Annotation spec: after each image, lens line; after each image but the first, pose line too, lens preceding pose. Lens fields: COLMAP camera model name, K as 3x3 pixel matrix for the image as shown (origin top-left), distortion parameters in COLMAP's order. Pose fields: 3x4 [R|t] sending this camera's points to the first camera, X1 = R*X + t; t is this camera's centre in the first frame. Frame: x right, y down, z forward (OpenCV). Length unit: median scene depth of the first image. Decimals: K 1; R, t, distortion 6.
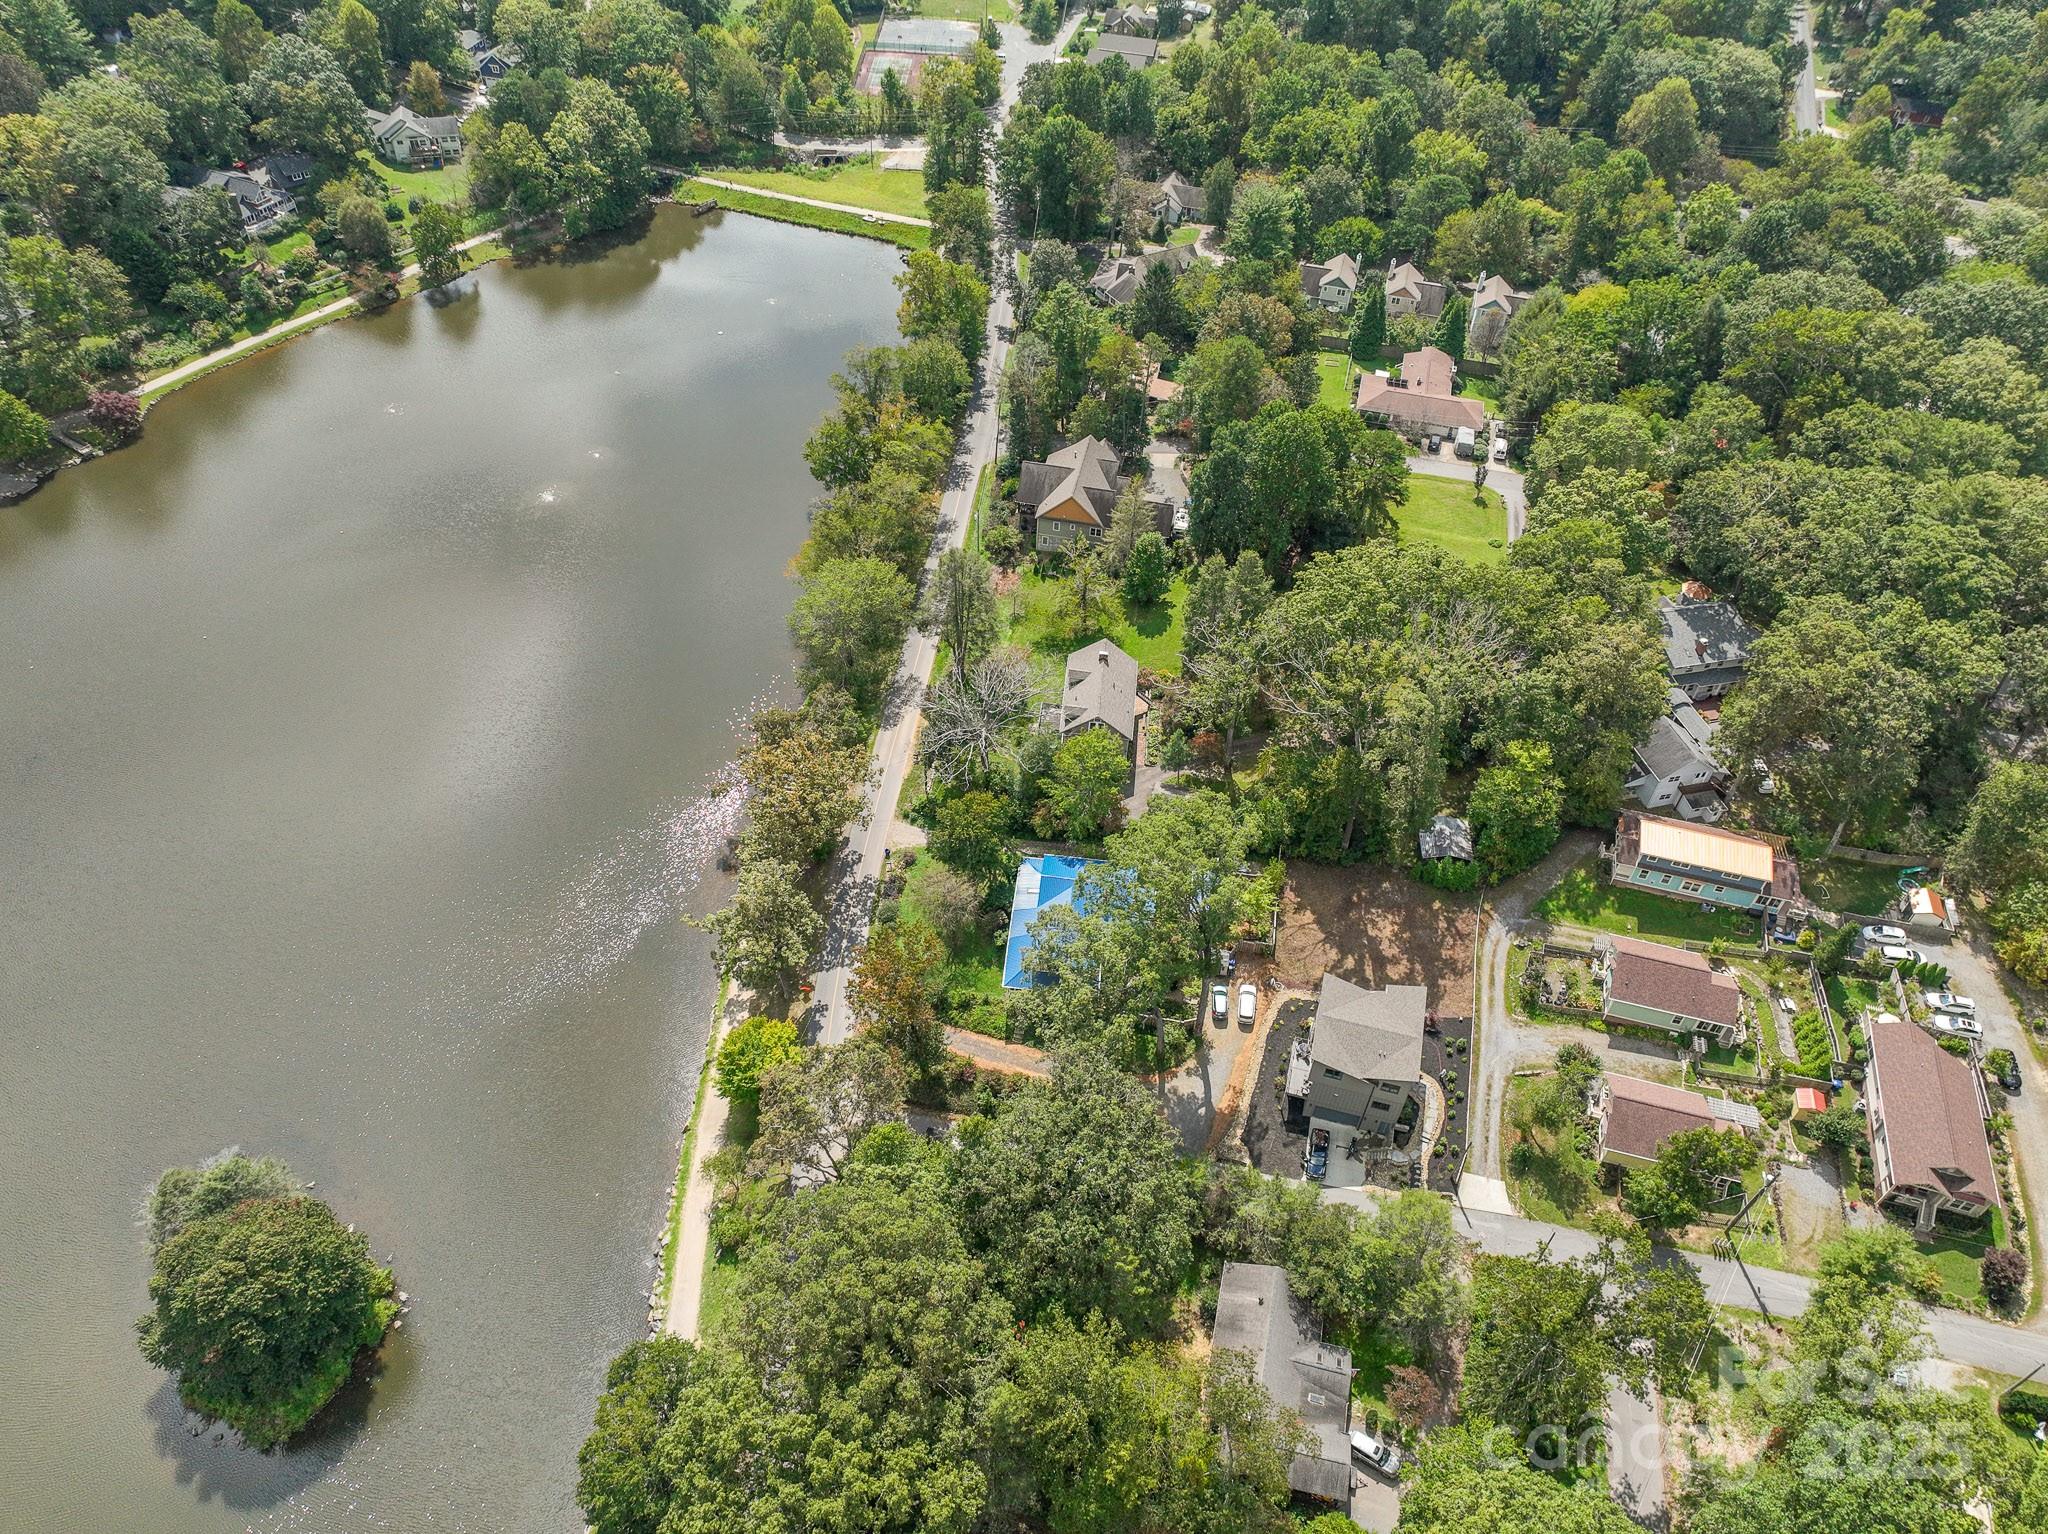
lens RADIAL K [[1438.6, 0, 1019.8], [0, 1438.6, 770.0], [0, 0, 1]] dist [-0.005283, 0.022493]
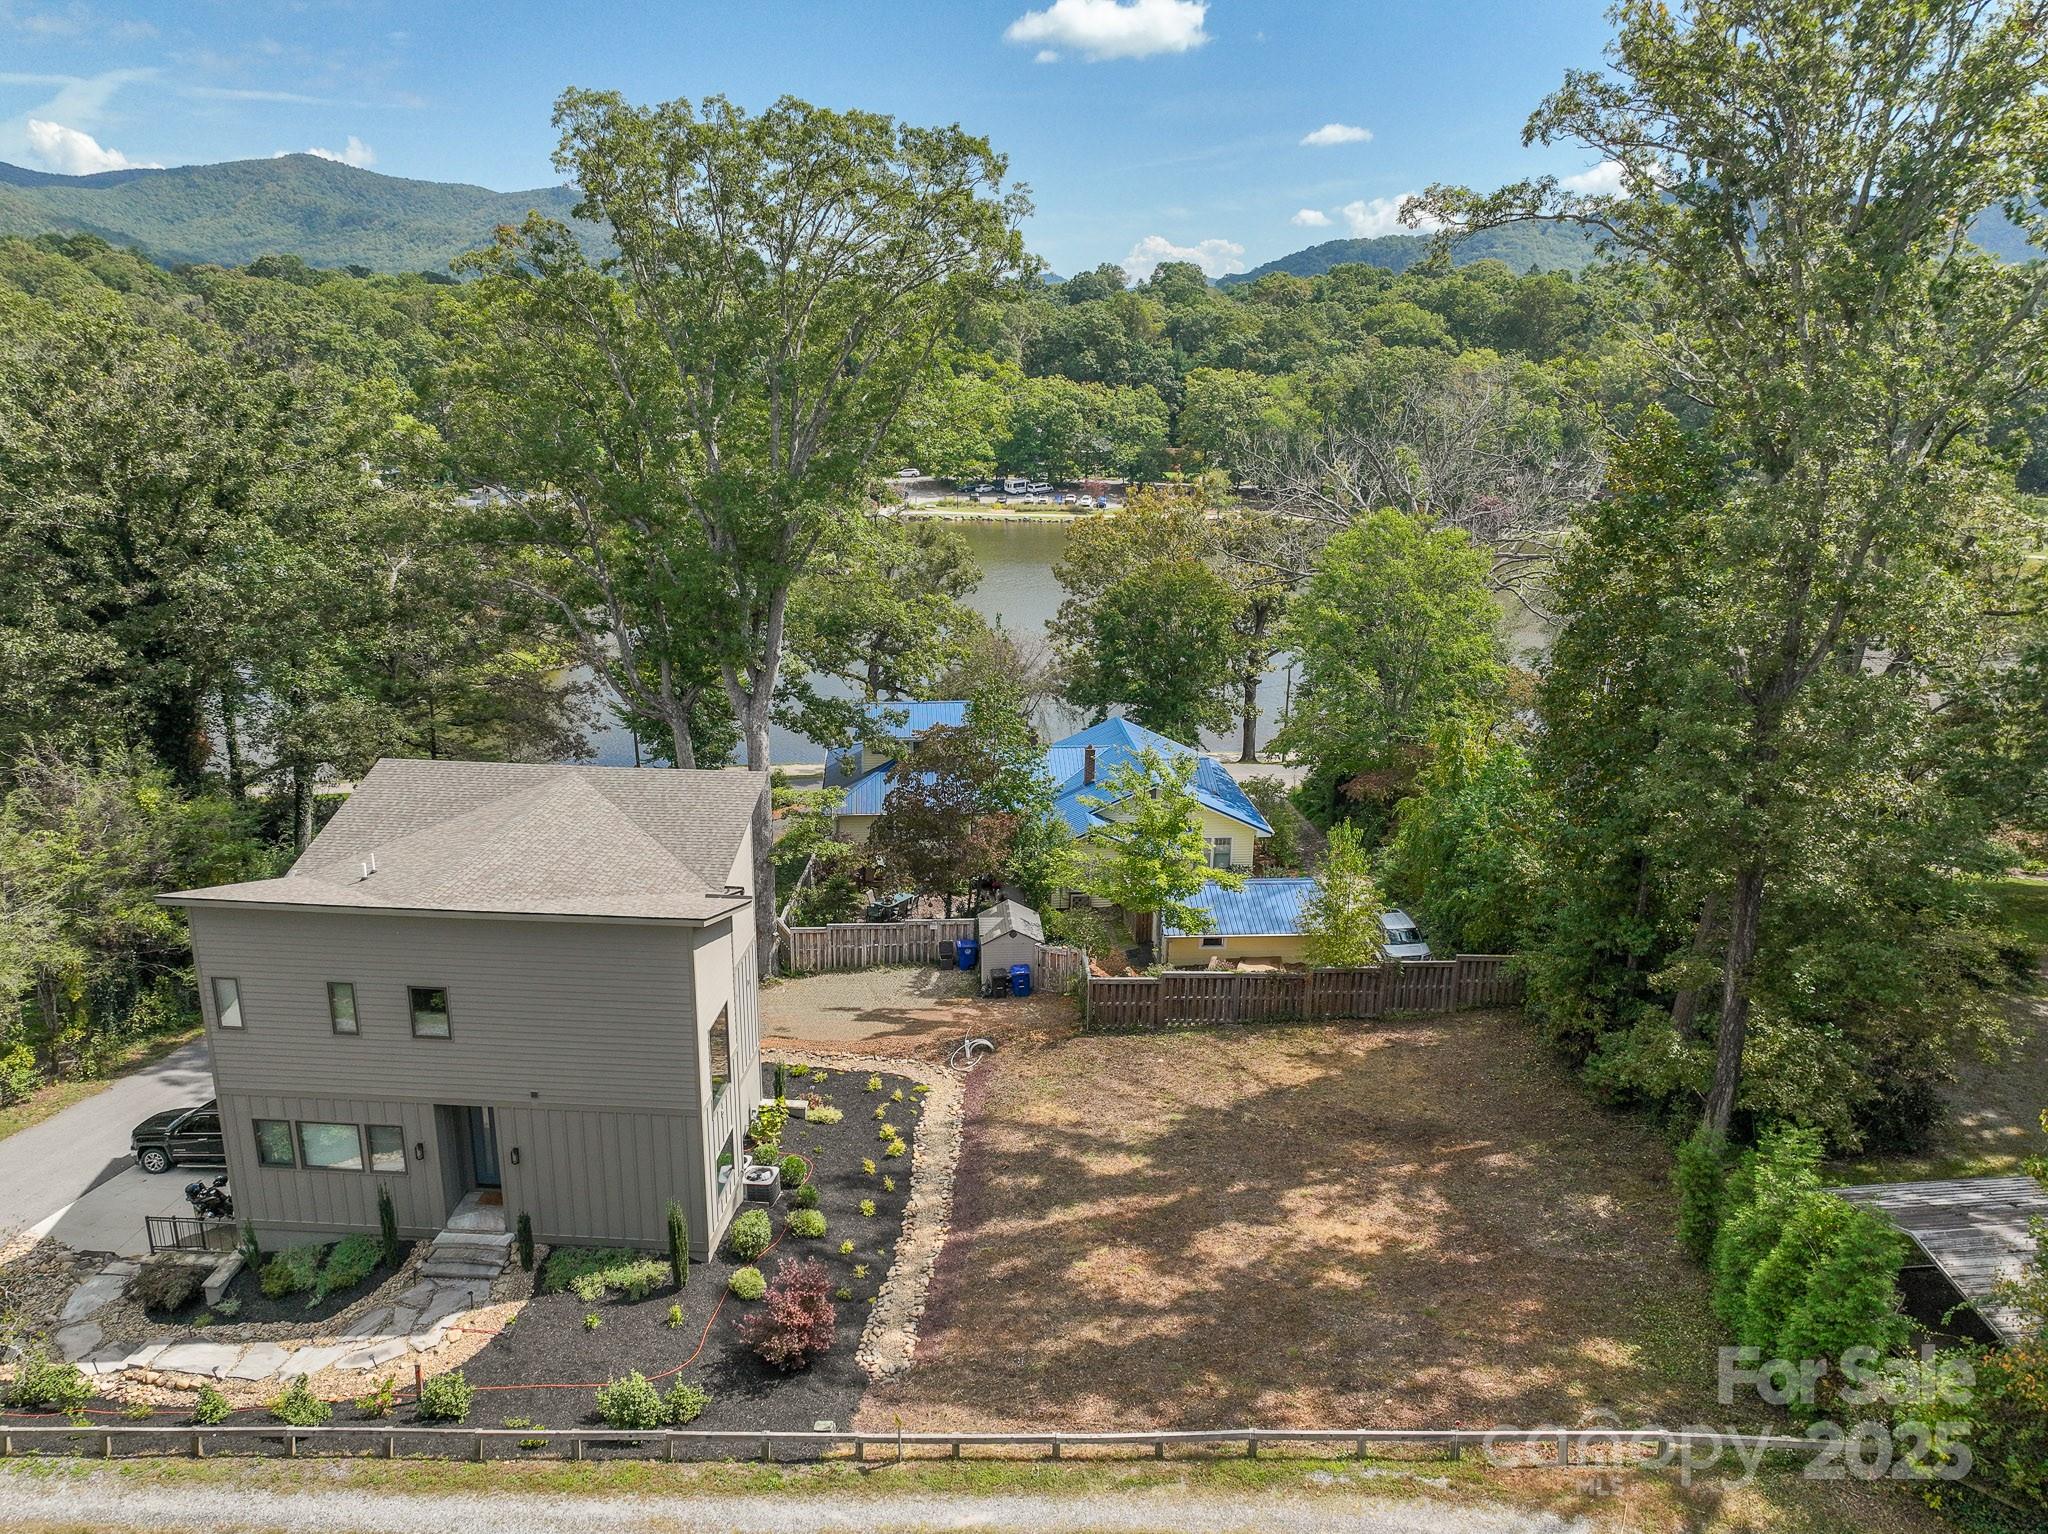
lens RADIAL K [[1438.6, 0, 1026.5], [0, 1438.6, 773.3], [0, 0, 1]] dist [-0.005283, 0.022493]
pose [[0.202692, 0.253456, -0.945873, 0.275943], [-0.697485, 0.715354, 0.042221, 0.055449], [0.687335, 0.651175, 0.321779, 0.551169]]
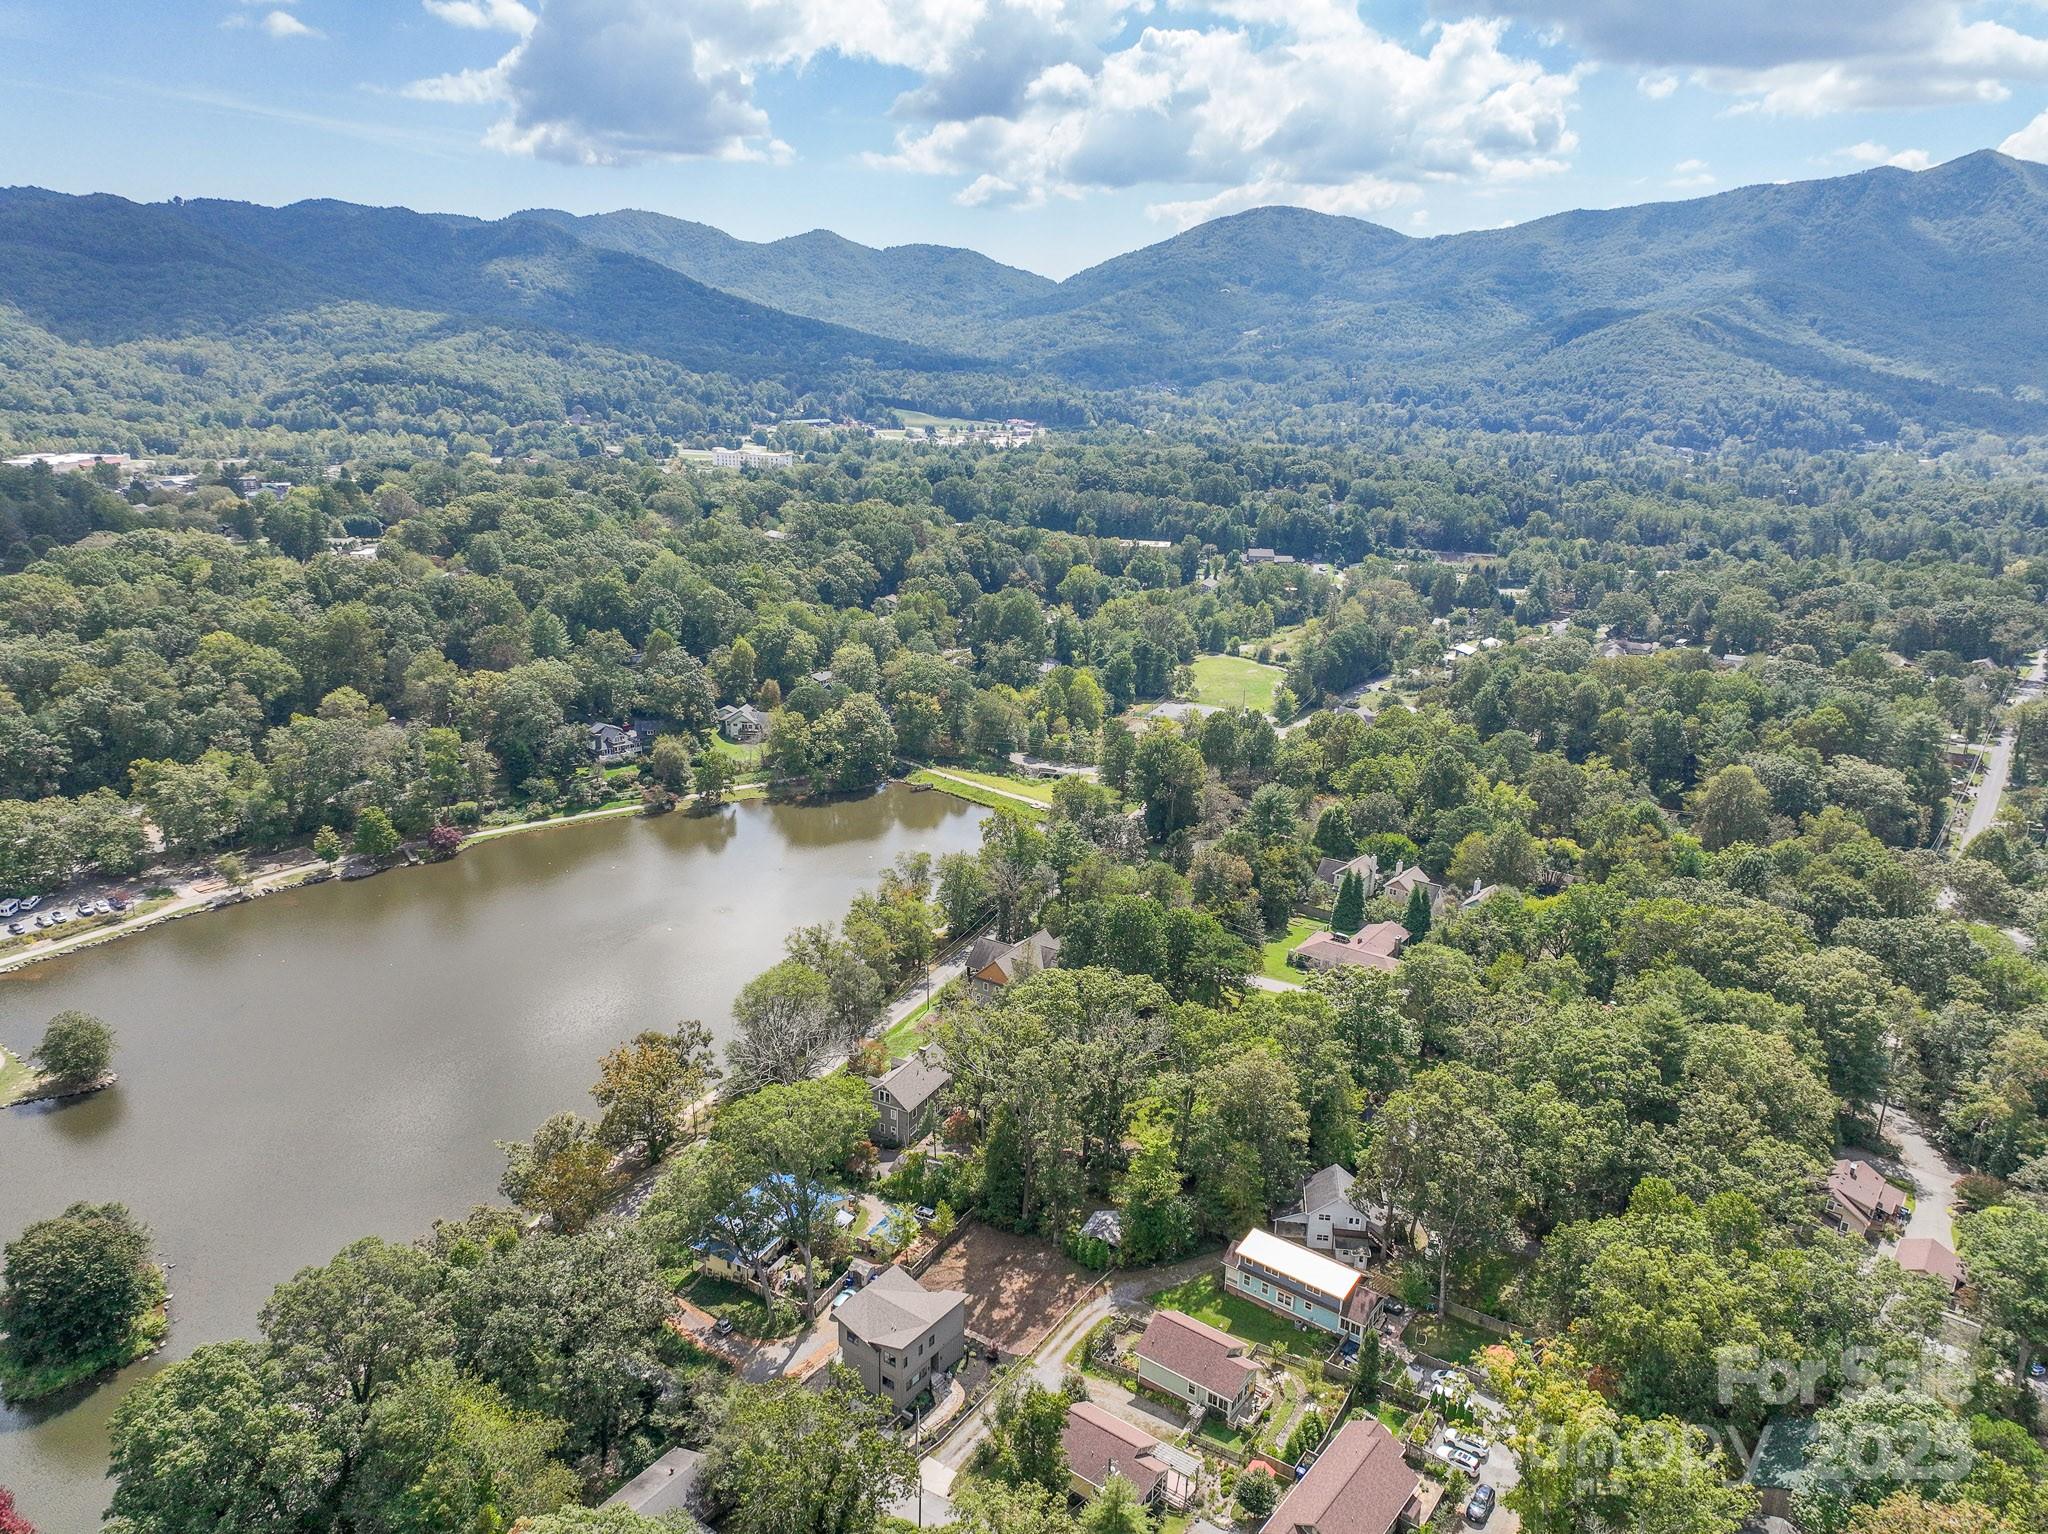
lens RADIAL K [[1438.6, 0, 1016.9], [0, 1438.6, 778.8], [0, 0, 1]] dist [-0.005283, 0.022493]
pose [[0.929271, 0.094853, -0.357012, 0.396115], [-0.250022, 0.872956, -0.418853, 0.151507], [0.271926, 0.478489, 0.834928, -0.075170]]
